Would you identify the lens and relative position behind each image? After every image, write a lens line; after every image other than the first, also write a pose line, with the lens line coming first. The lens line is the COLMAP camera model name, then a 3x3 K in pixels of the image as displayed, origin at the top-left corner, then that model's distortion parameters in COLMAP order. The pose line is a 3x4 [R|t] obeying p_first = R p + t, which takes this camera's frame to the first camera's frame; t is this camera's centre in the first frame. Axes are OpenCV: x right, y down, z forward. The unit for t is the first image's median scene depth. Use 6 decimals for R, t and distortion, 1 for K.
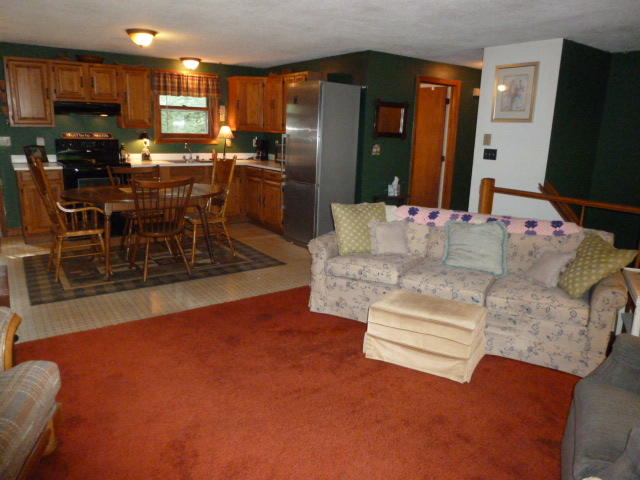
lens RADIAL K [[459.3, 0, 321.4], [0, 459.3, 238.1], [0, 0, 1]] dist [-0.050446, 0.004155]
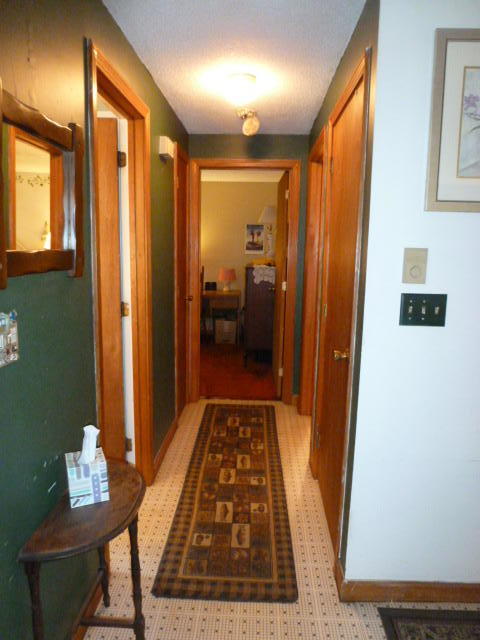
lens RADIAL K [[459.3, 0, 237.4], [0, 459.3, 321.5], [0, 0, 1]] dist [-0.050446, 0.004155]
pose [[0.626857, -0.148111, 0.764927, 0.049919], [0.180212, 0.982705, 0.042595, -0.281094], [-0.758006, 0.111148, 0.642707, 1.175360]]
